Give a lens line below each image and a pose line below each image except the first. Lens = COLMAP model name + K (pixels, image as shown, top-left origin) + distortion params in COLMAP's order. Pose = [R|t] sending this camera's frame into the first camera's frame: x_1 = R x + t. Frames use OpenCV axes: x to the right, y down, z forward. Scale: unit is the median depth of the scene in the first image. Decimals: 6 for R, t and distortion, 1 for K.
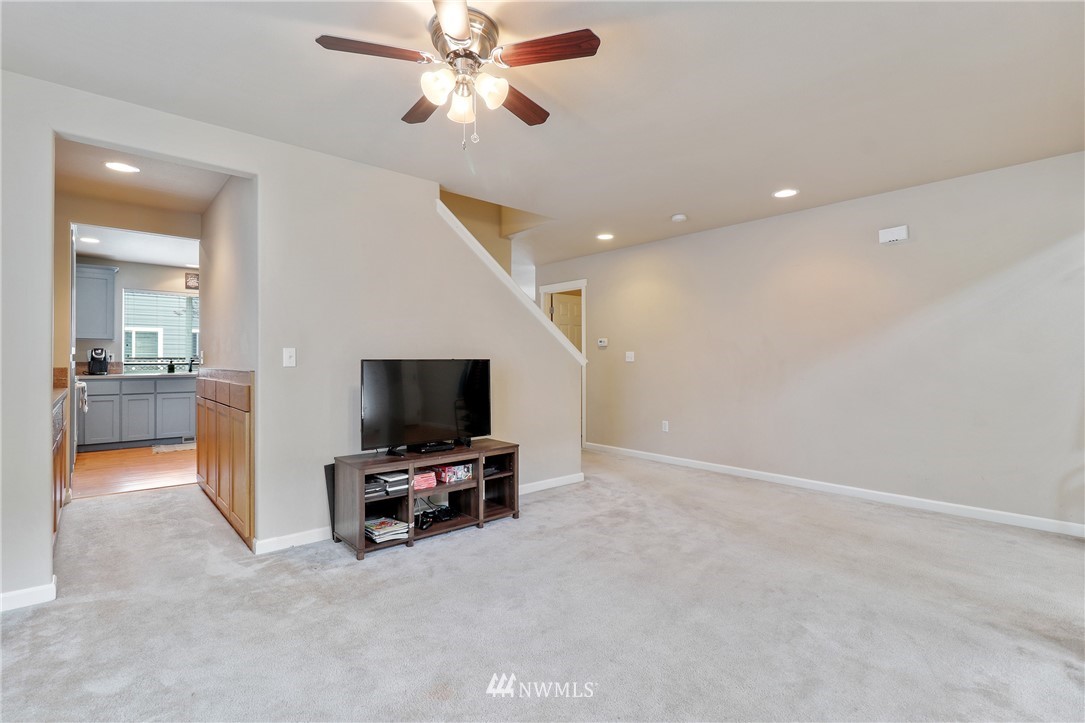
lens RADIAL K [[500.1, 0, 542.9], [0, 500.1, 361.8], [0, 0, 1]] dist [-0.000313, 0.000290]
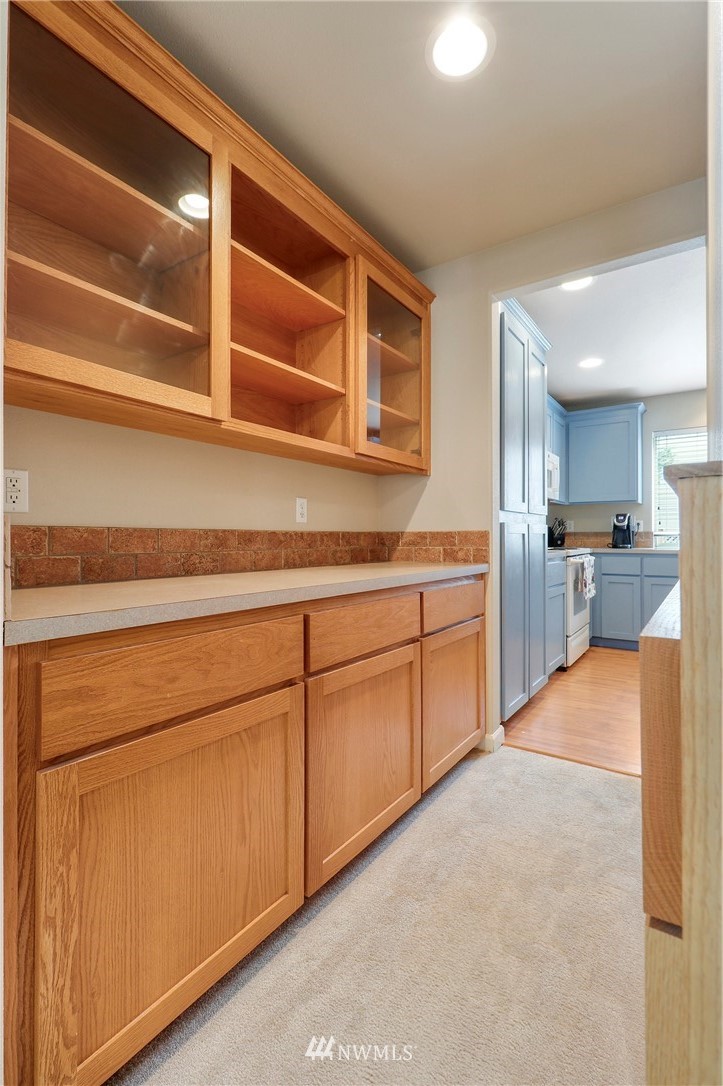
lens RADIAL K [[500.5, 0, 361.3], [0, 500.5, 536.7], [0, 0, 1]] dist [-0.000313, 0.000290]
pose [[0.256364, 0.006585, -0.966558, -0.238161], [0.004261, 0.999959, 0.007943, 0.000462], [0.966571, -0.006155, 0.256326, 0.407789]]
